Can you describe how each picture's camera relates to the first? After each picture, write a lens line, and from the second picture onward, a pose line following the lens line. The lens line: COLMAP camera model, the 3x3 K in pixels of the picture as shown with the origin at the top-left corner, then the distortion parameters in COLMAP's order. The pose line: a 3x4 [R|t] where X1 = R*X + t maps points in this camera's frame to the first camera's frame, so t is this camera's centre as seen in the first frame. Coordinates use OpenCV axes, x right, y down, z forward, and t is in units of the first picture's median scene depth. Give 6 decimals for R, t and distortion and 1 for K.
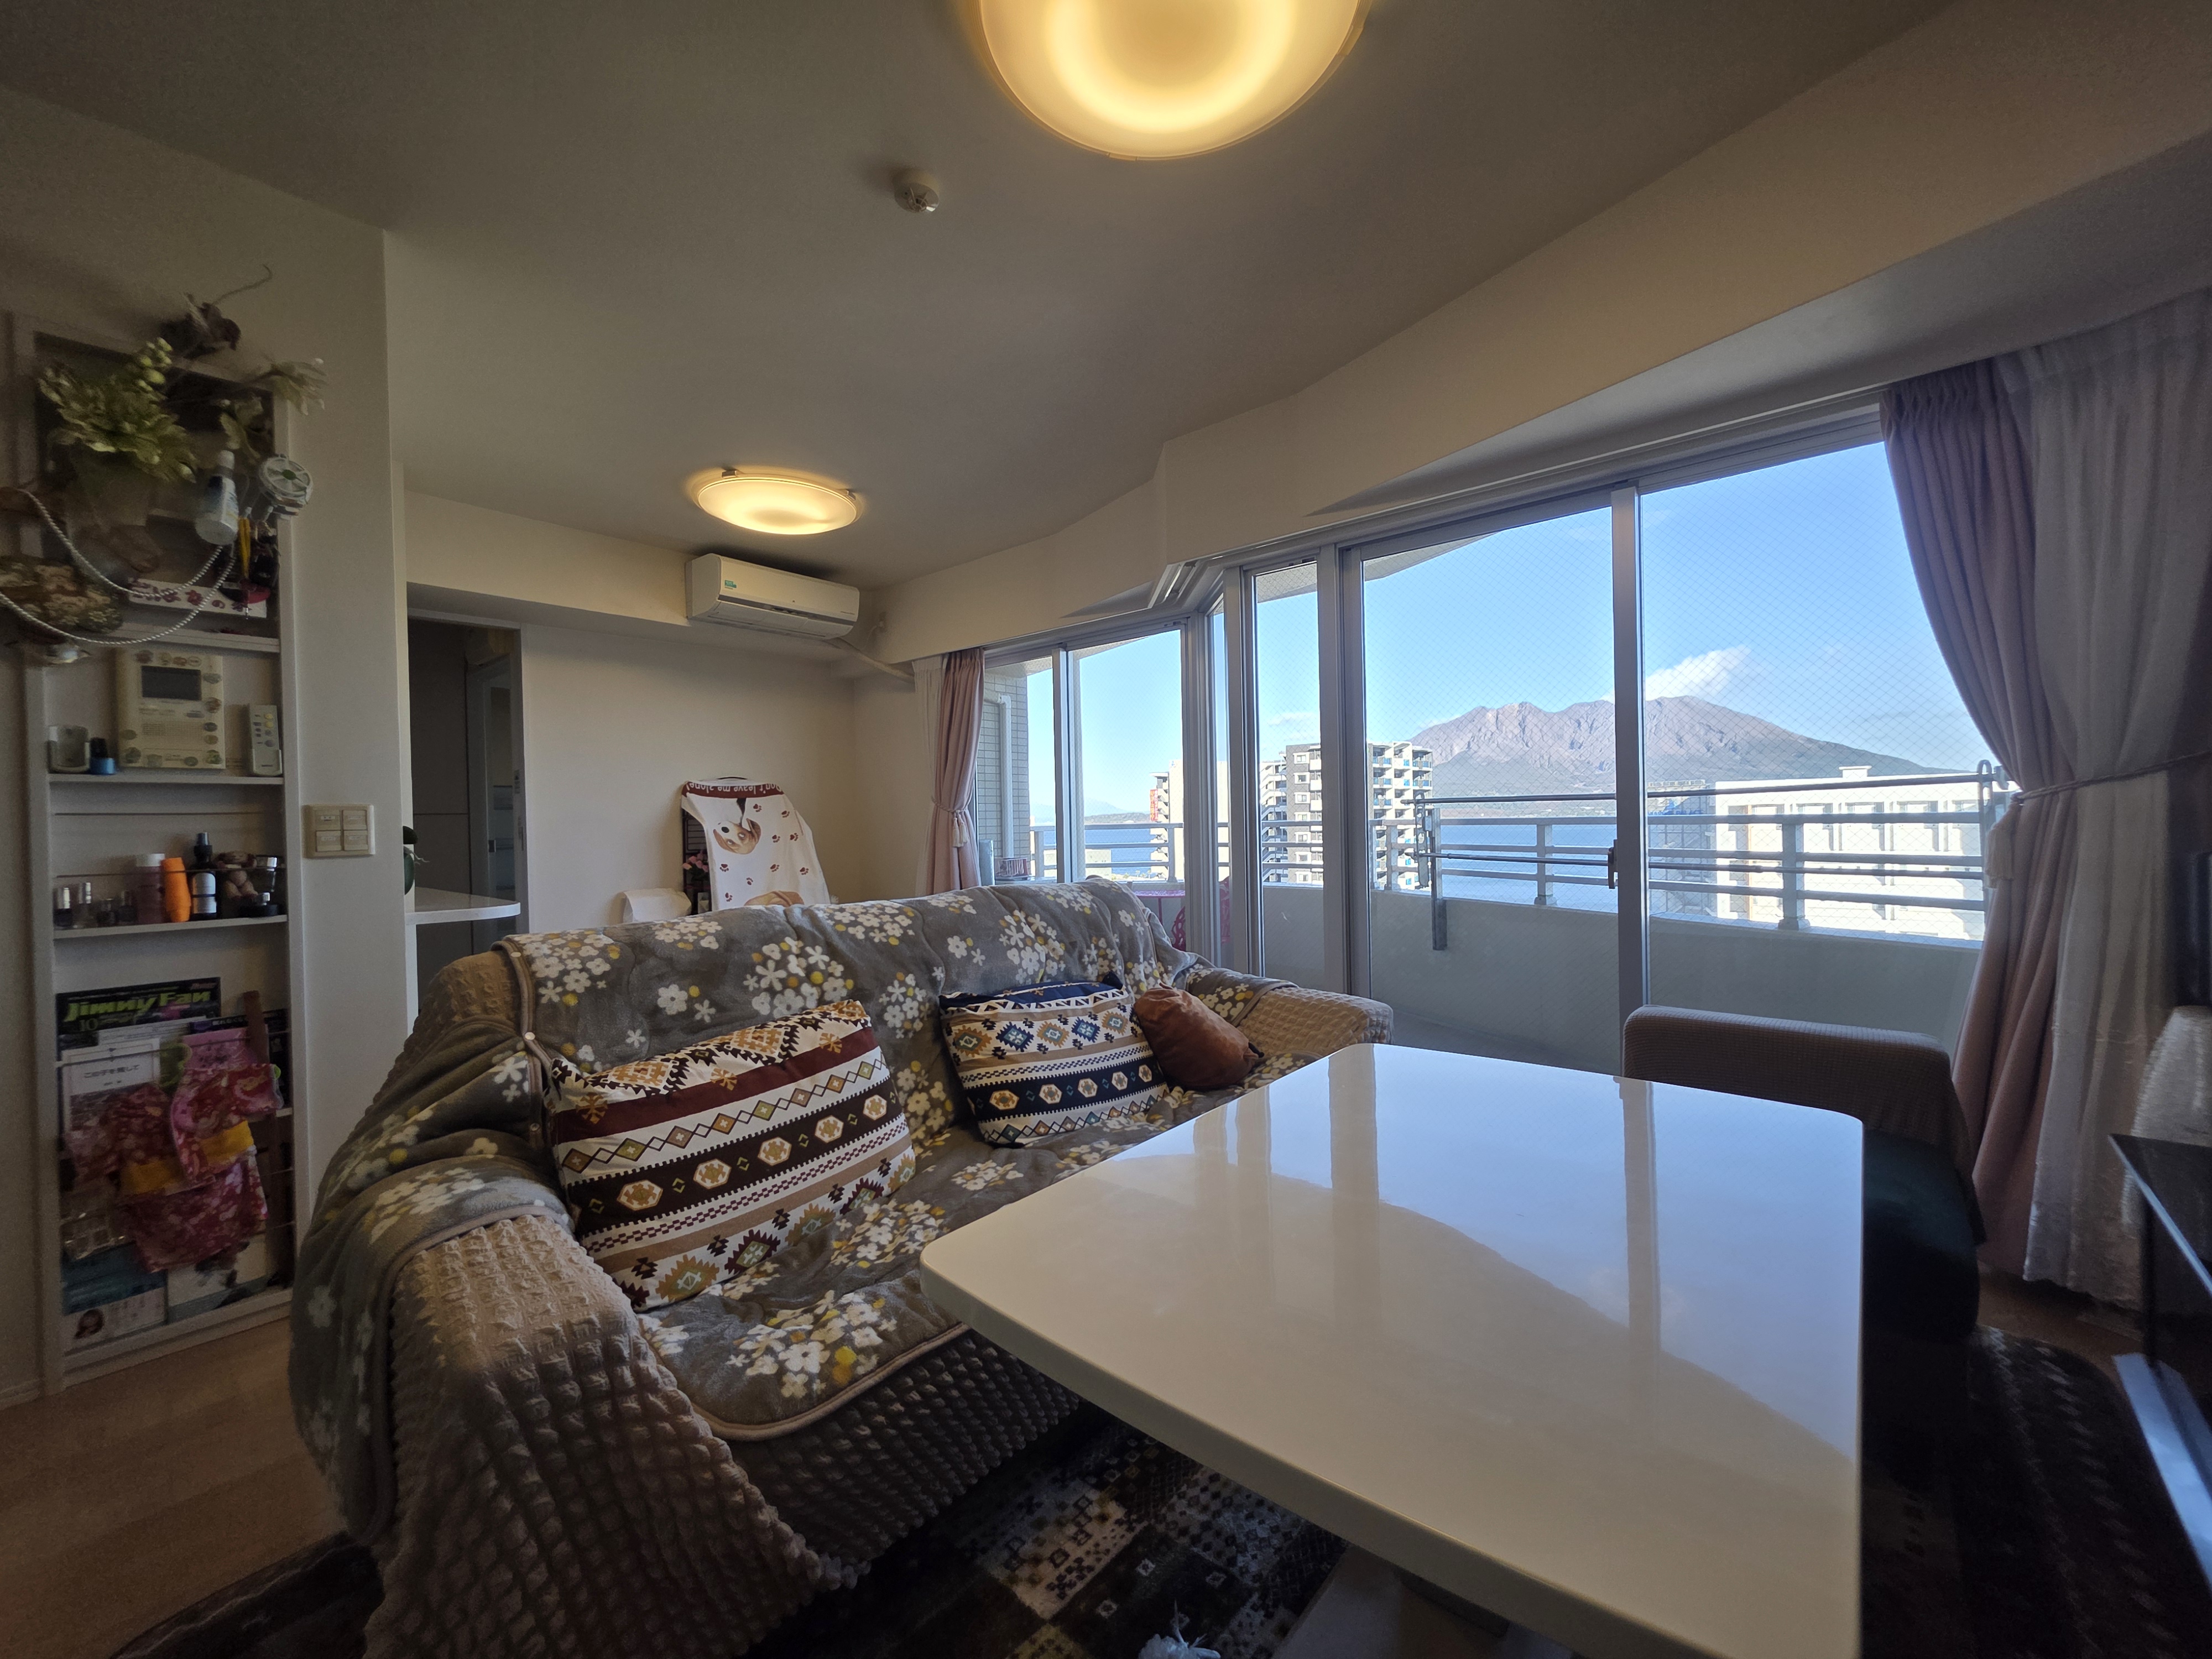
lens RADIAL K [[886.1, 0, 1106.0], [0, 886.1, 829.5], [0, 0, 1]] dist [0.001004, -0.000138]
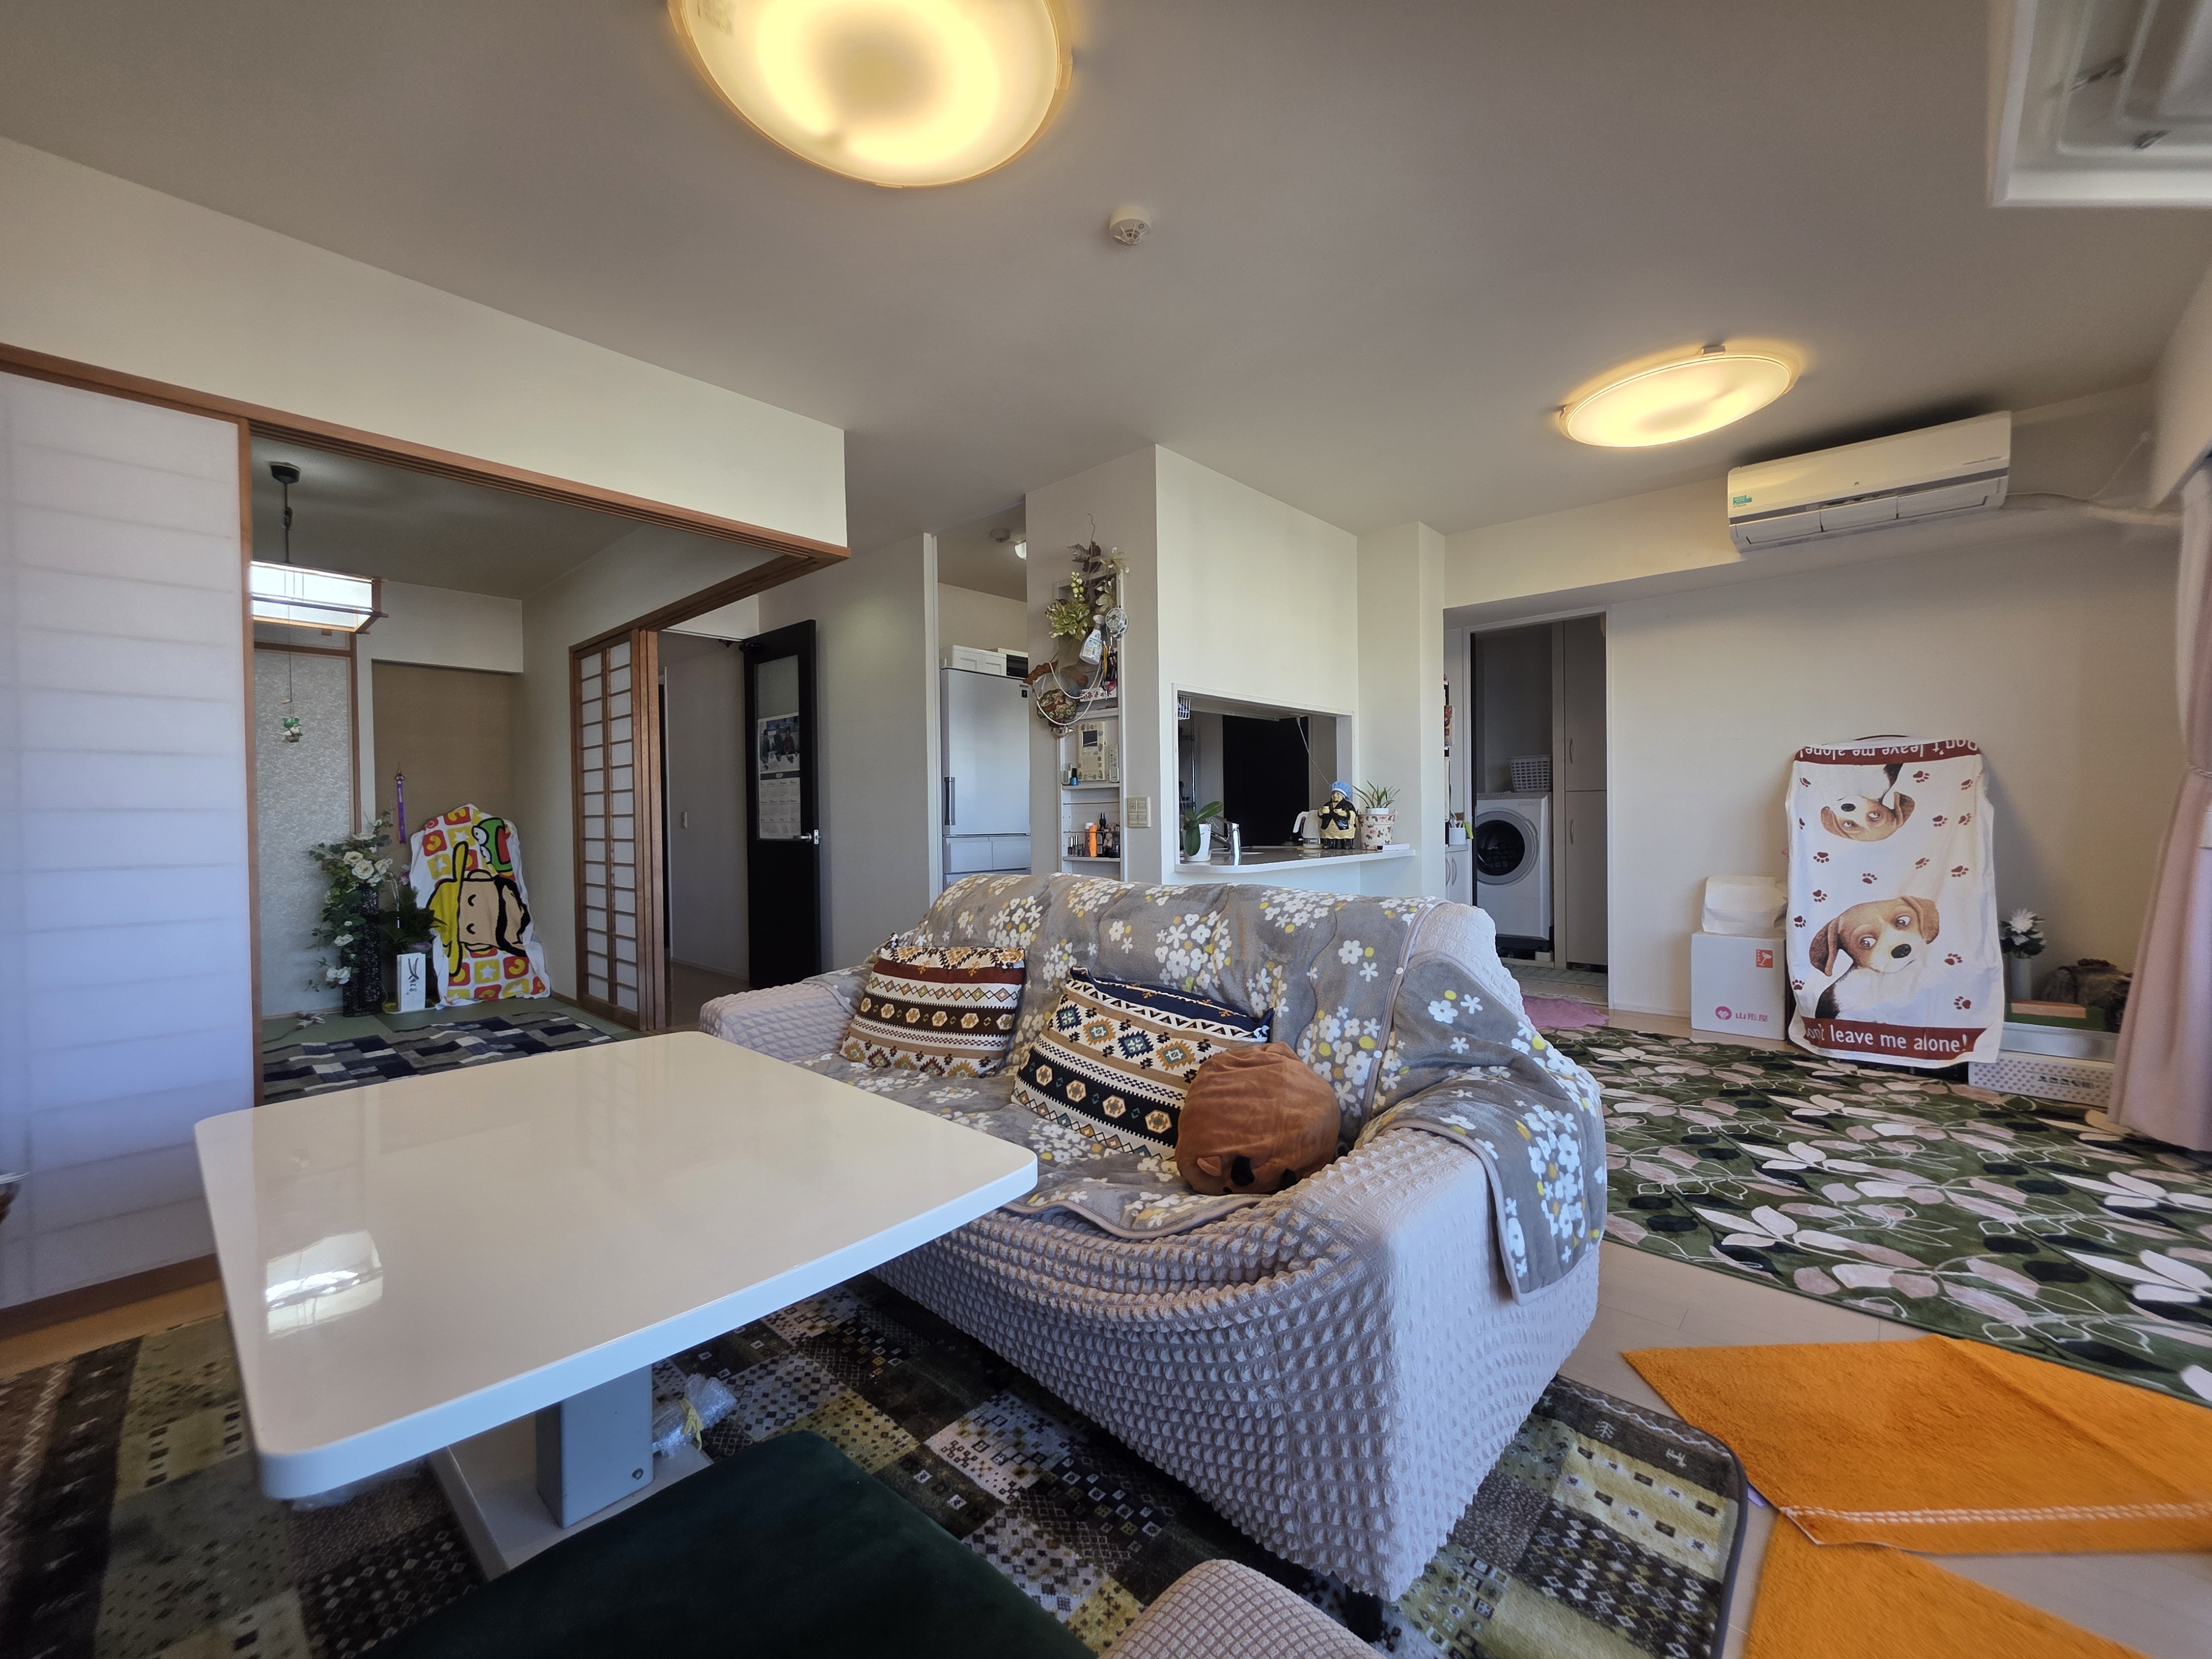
lens RADIAL K [[886.1, 0, 1106.0], [0, 886.1, 829.5], [0, 0, 1]] dist [0.001004, -0.000138]
pose [[-0.032493, 0.037212, -0.998779, 0.952832], [0.004097, 0.999303, 0.037098, -0.031739], [0.999464, -0.002887, -0.032623, 1.080935]]
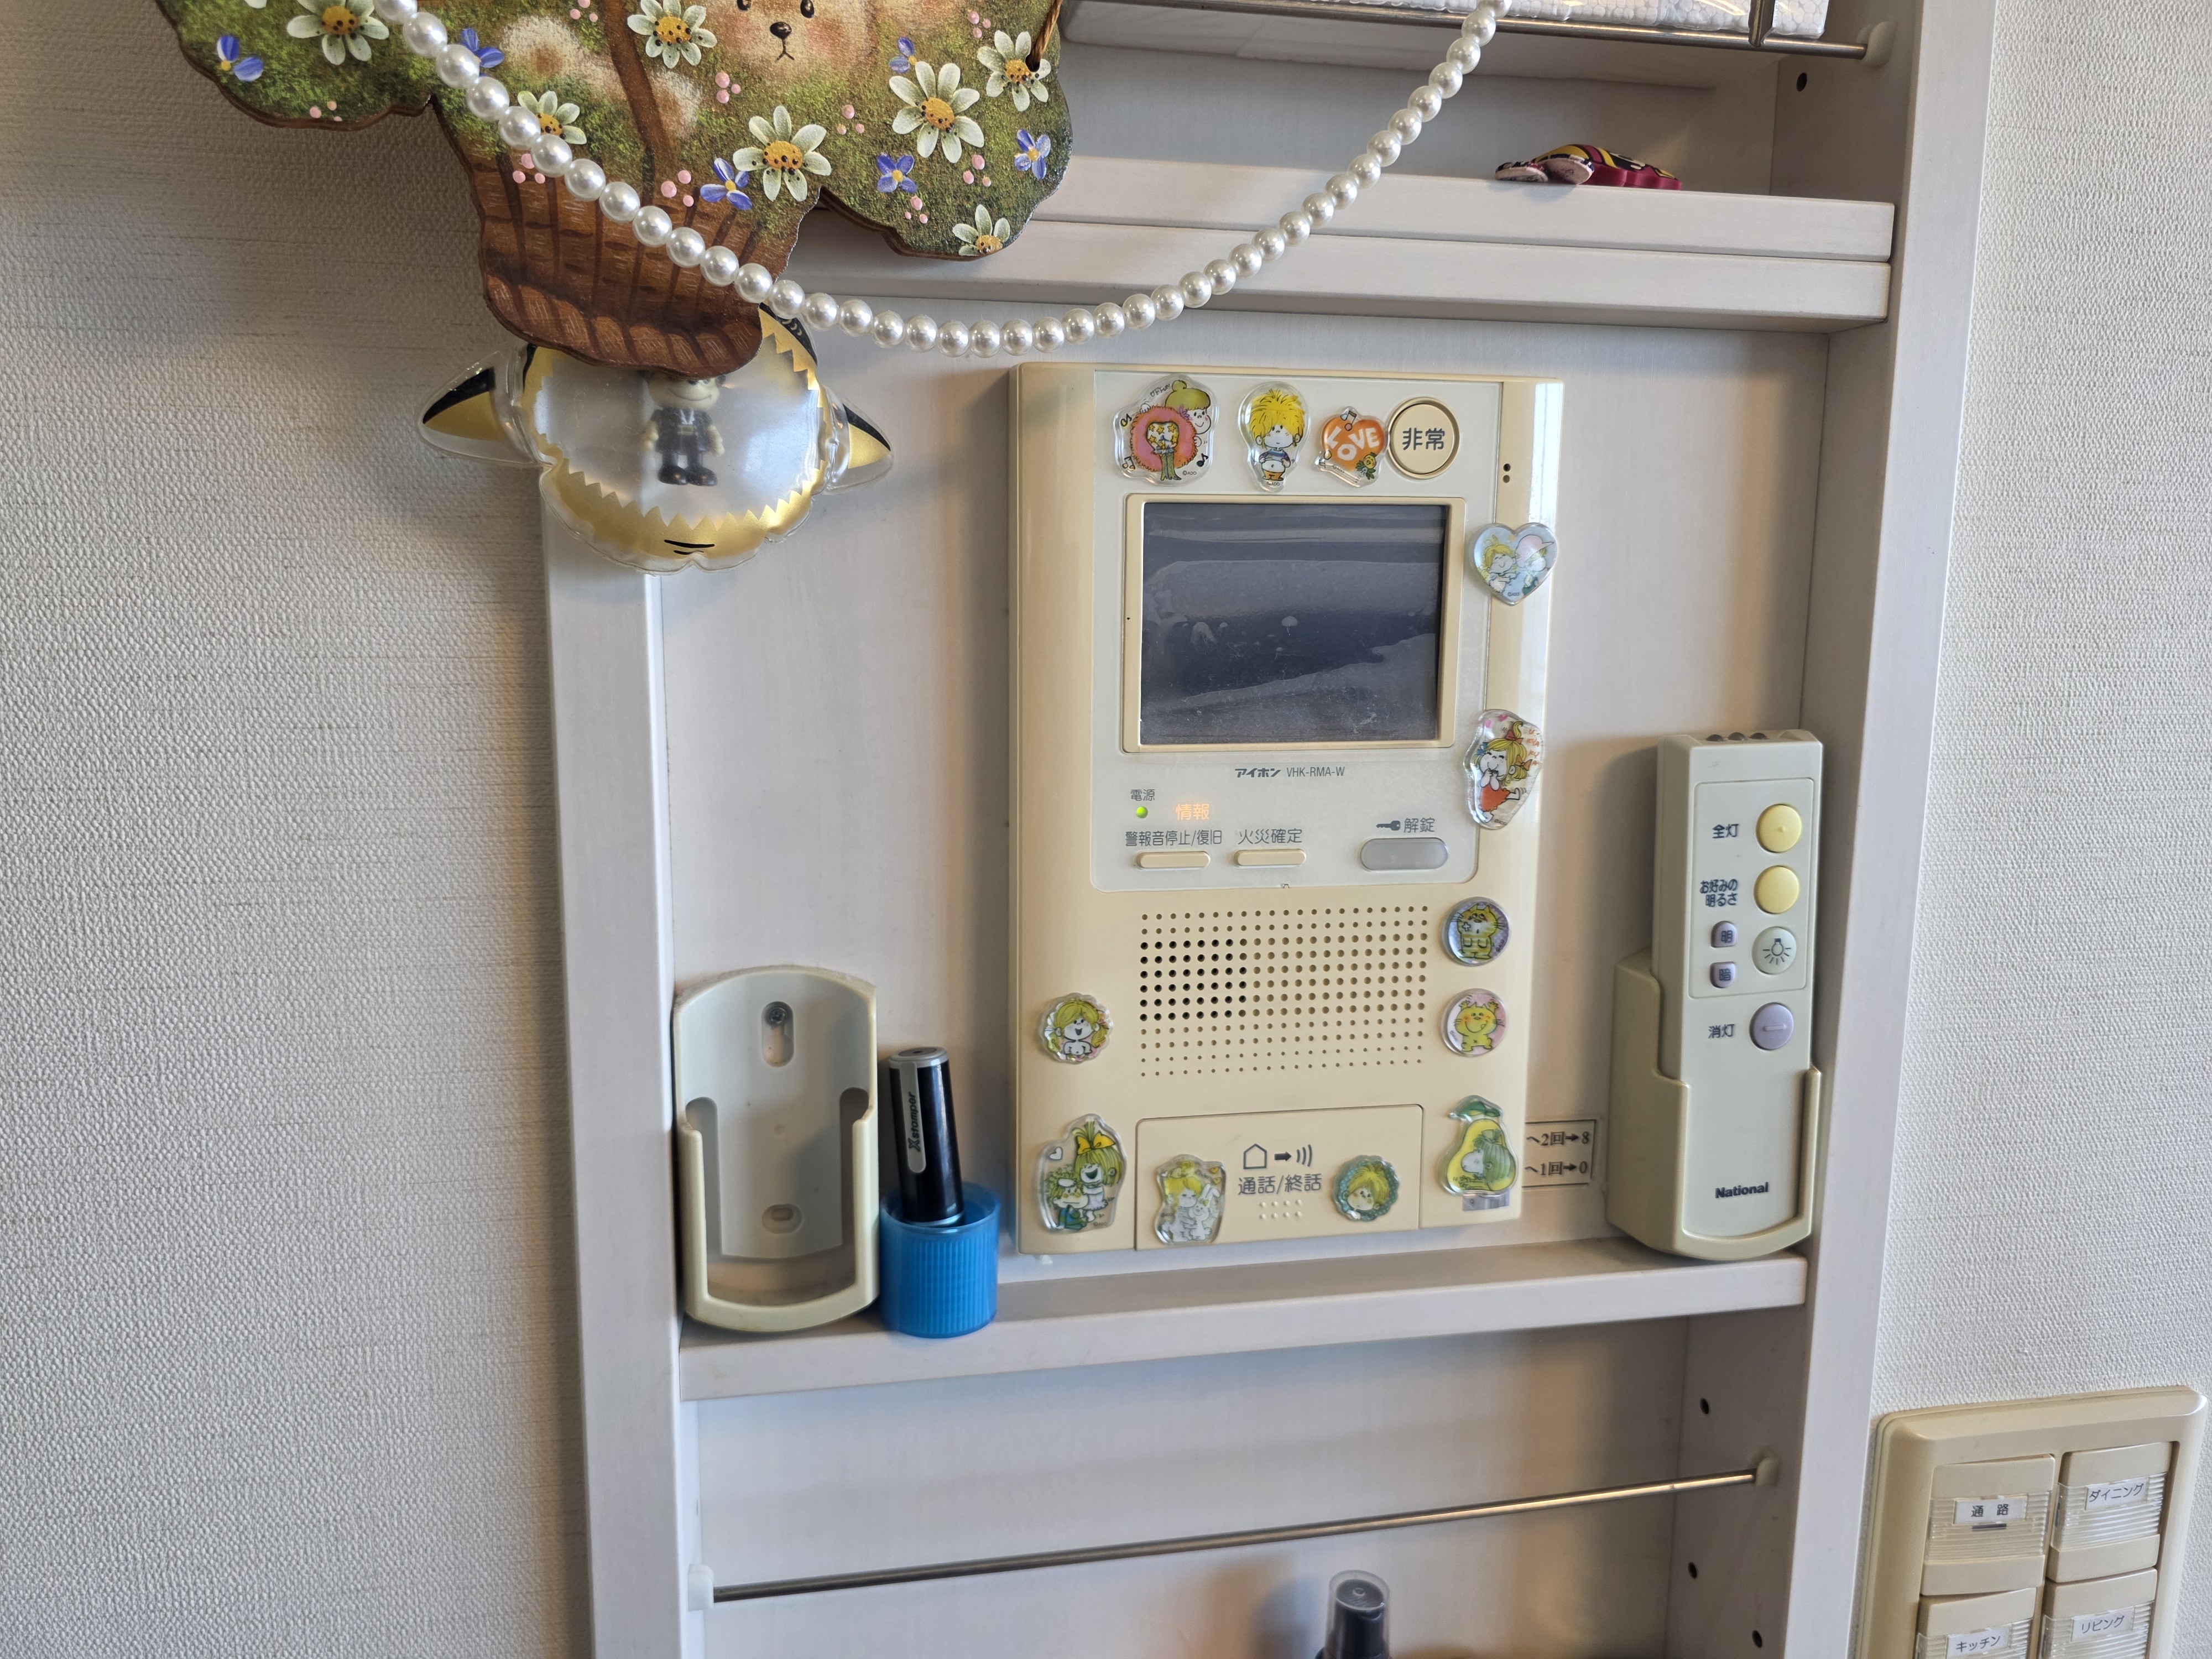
lens RADIAL K [[1719.0, 0, 1106.0], [0, 1719.0, 829.5], [0, 0, 1]] dist [0.003940, 0.001237]
pose [[0.789366, 0.136550, -0.598545, -0.903953], [-0.035389, 0.983450, 0.177690, -0.175283], [0.612902, -0.119081, 0.781134, 0.768030]]
